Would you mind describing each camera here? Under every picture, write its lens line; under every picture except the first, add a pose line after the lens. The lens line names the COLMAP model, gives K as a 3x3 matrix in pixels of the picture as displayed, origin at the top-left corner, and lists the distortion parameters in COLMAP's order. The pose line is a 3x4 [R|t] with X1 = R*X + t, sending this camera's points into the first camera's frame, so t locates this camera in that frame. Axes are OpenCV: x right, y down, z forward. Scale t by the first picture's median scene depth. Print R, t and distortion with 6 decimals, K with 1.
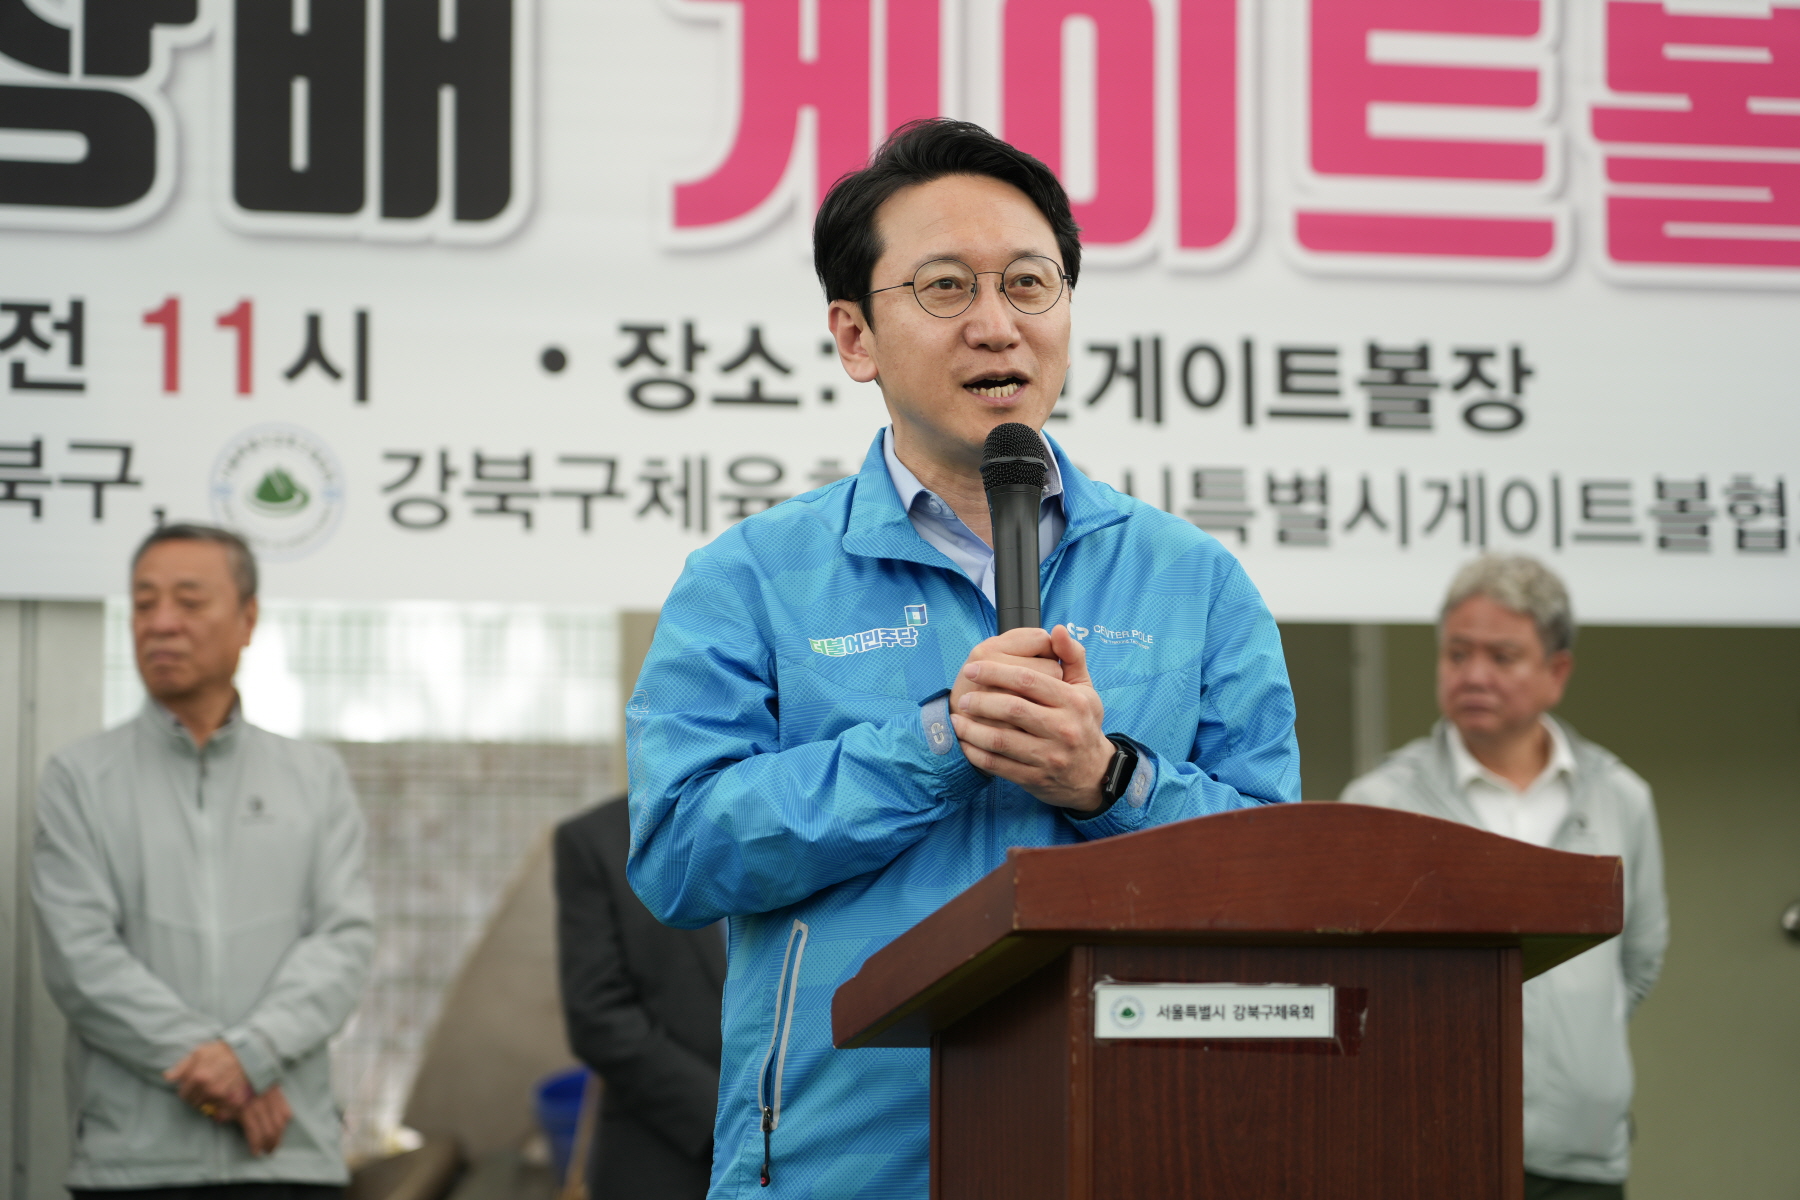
lens RADIAL K [[5364.5, 0, 900.8], [0, 5364.5, 646.1], [0, 0, 1]] dist [0.029510, -0.206479]
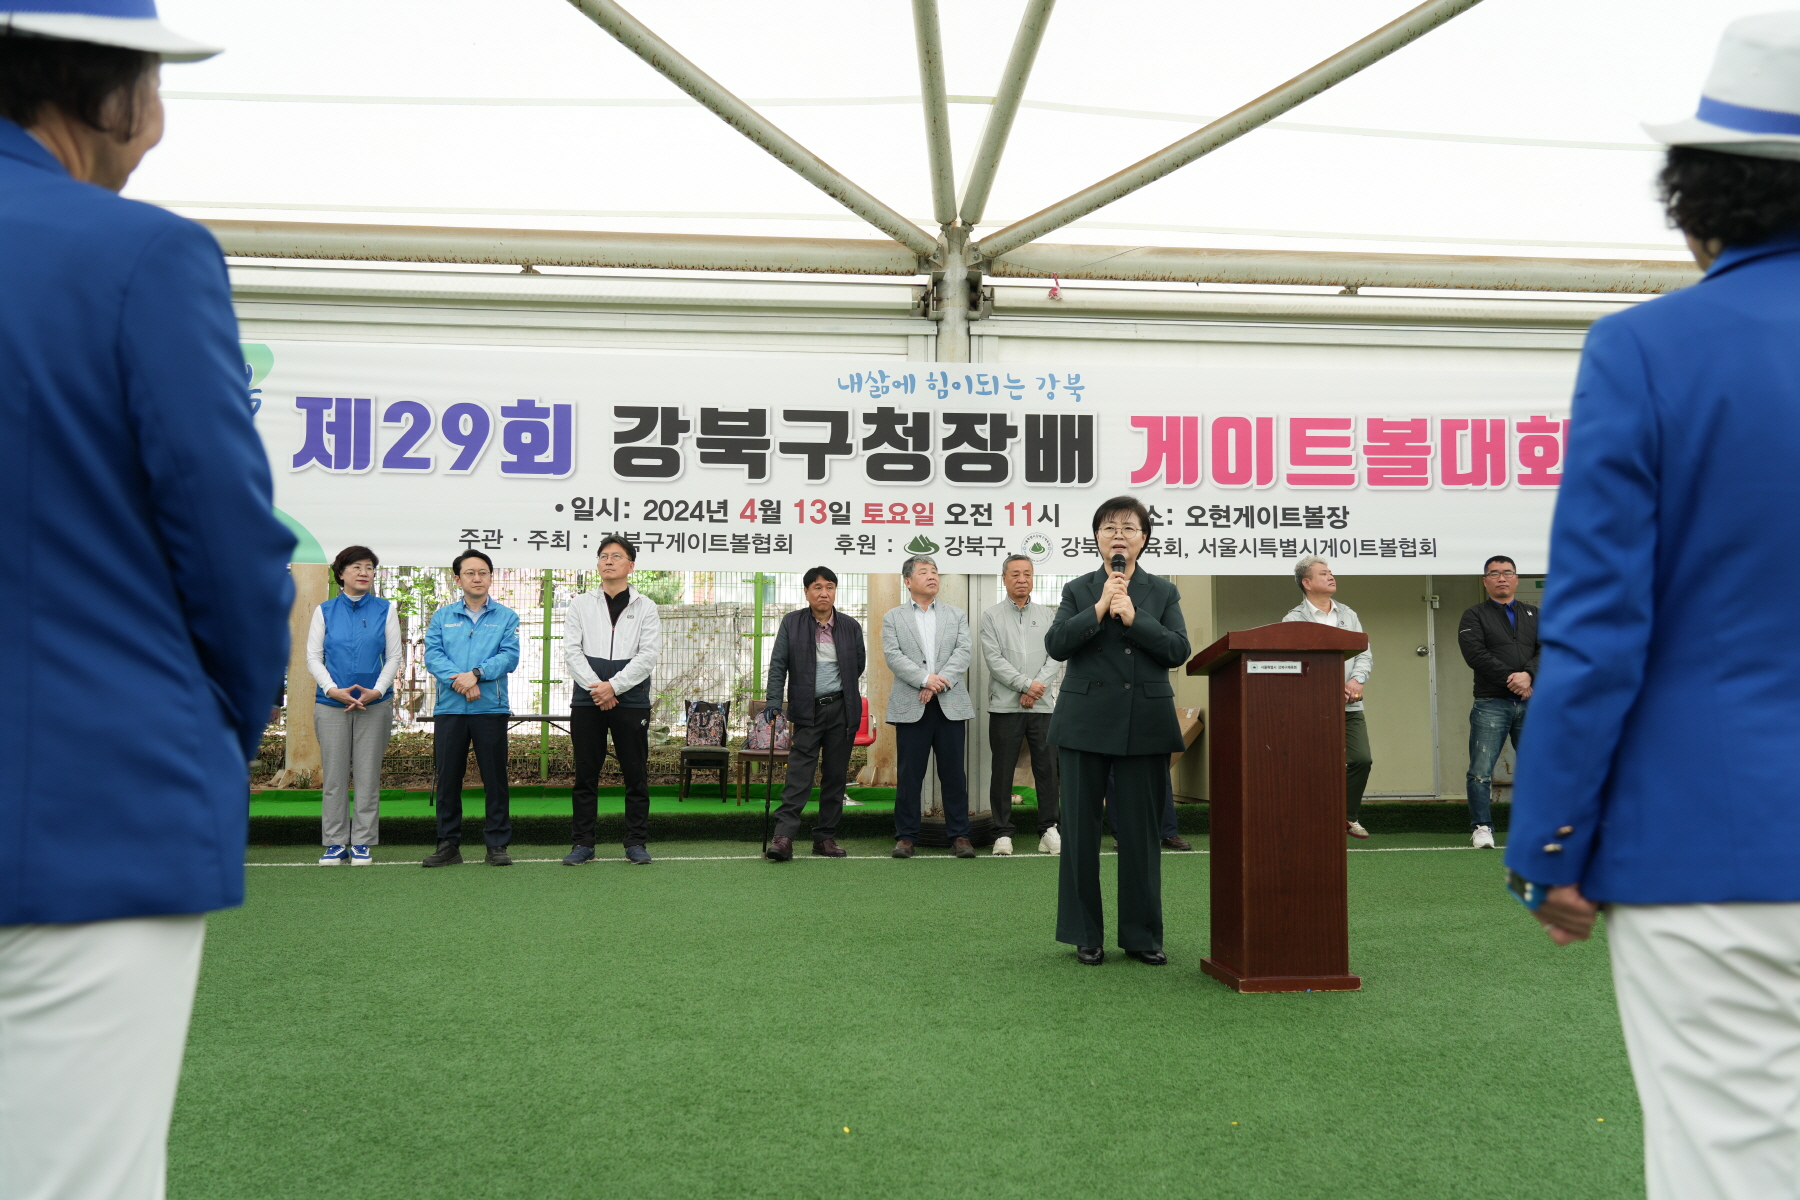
lens RADIAL K [[1428.8, 0, 900.1], [0, 1428.8, 604.6], [0, 0, 1]] dist [0.013476, 0.001651]
pose [[0.982207, -0.008164, -0.187623, -0.011766], [0.011427, 0.999802, 0.016318, -0.004032], [0.187453, -0.018172, 0.982106, -0.117613]]
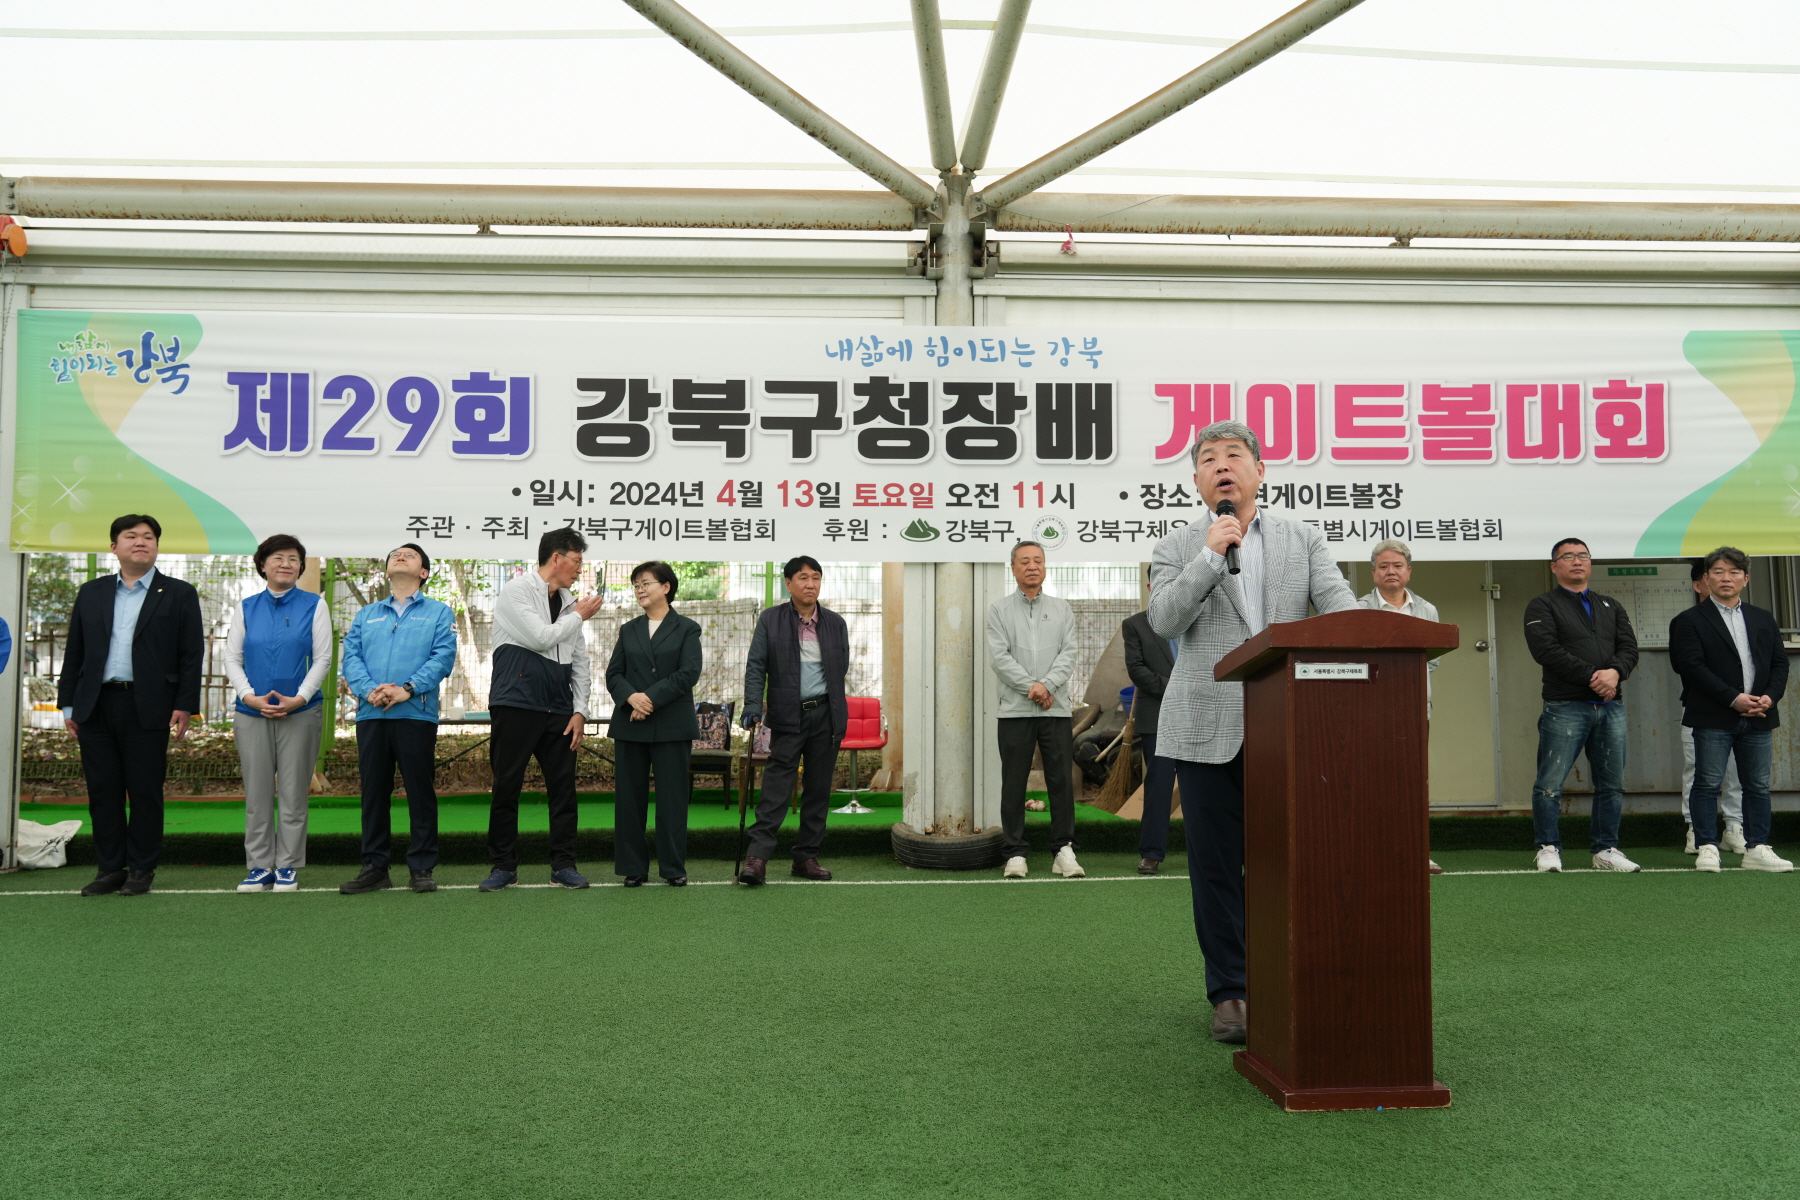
lens RADIAL K [[1369.0, 0, 900.0], [0, 1369.0, 605.7], [0, 0, 1]] dist [0.000022, 0.011628]
pose [[0.975008, -0.013561, -0.221754, -0.006693], [0.018071, 0.999669, 0.018321, 0.002577], [0.221432, -0.021871, 0.974931, 0.042704]]
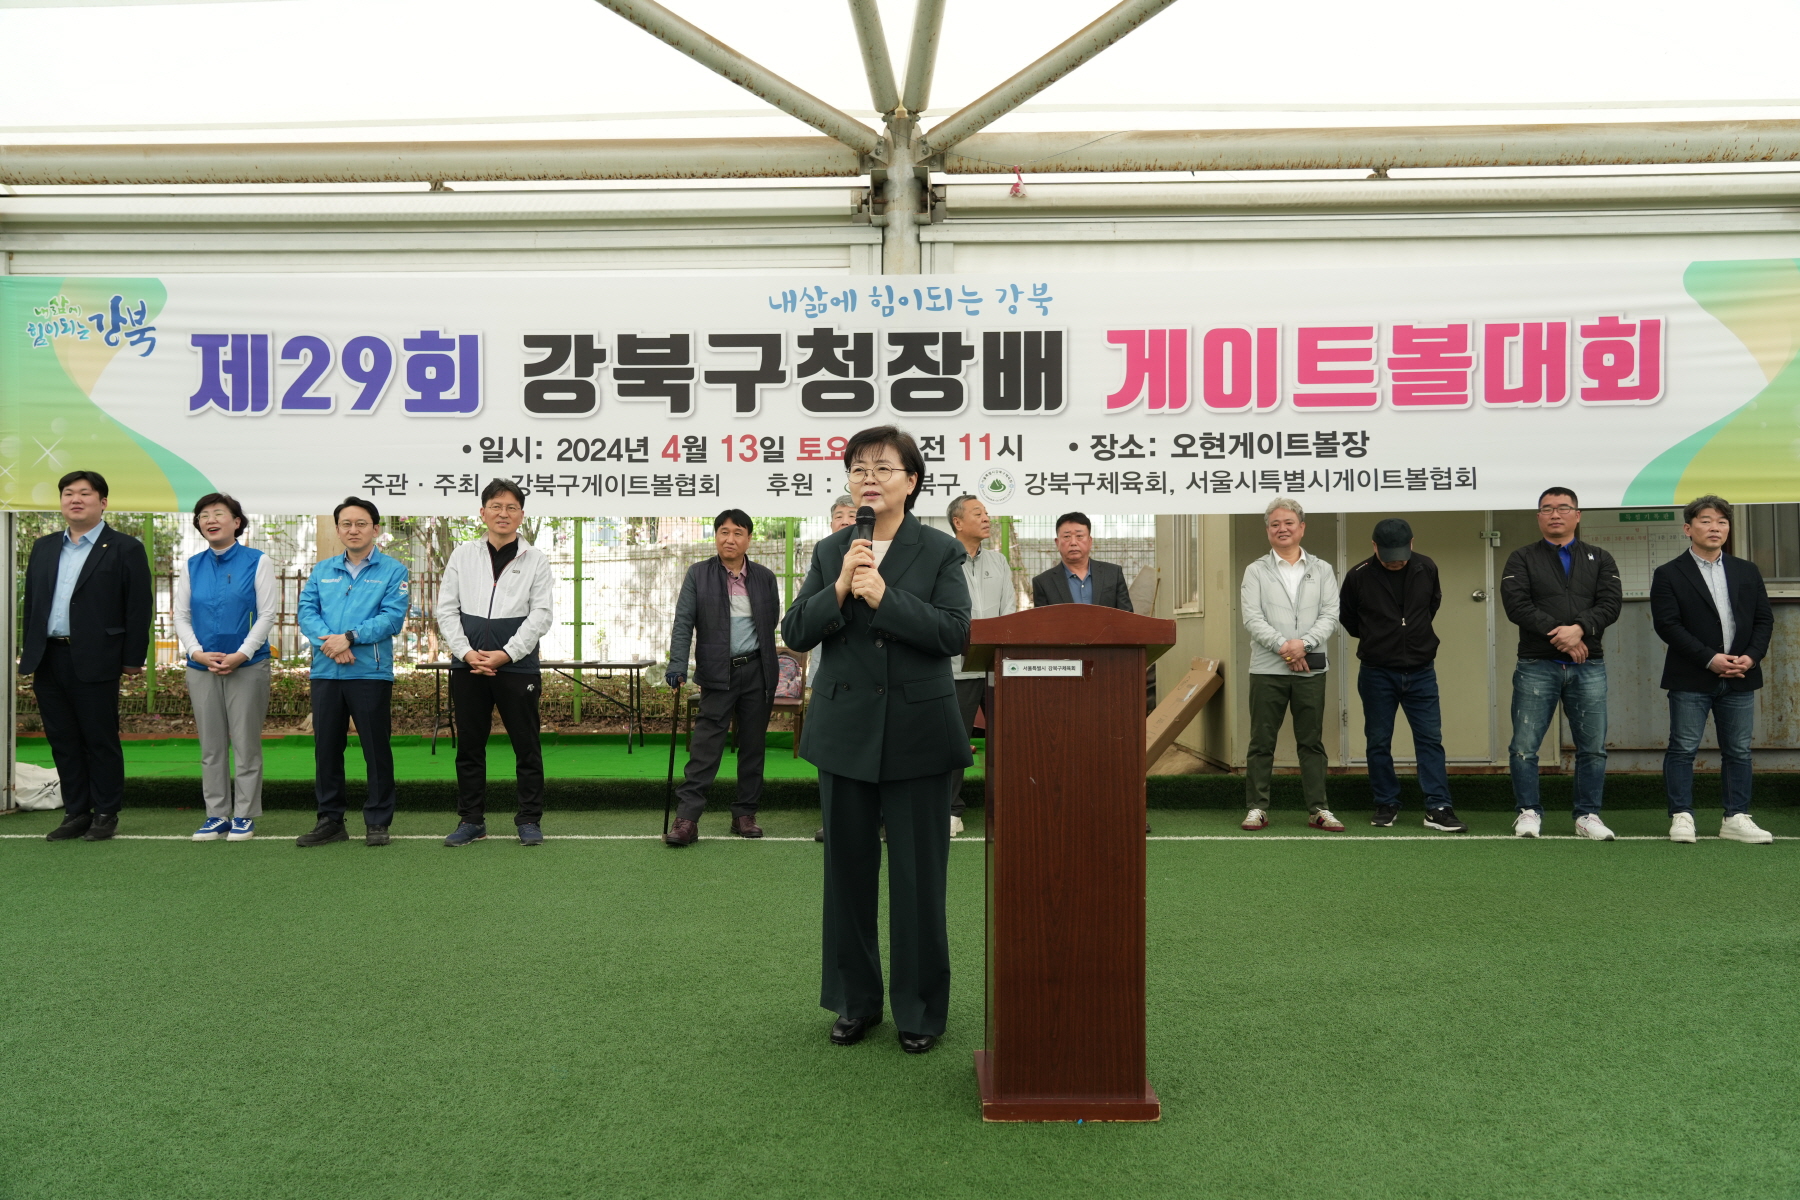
lens RADIAL K [[1353.9, 0, 899.8], [0, 1353.9, 603.9], [0, 0, 1]] dist [0.004052, 0.012976]
pose [[0.951198, -0.000789, -0.308581, 0.105253], [0.023223, 0.997344, 0.069033, -0.013408], [0.307707, -0.072830, 0.948690, 0.091267]]
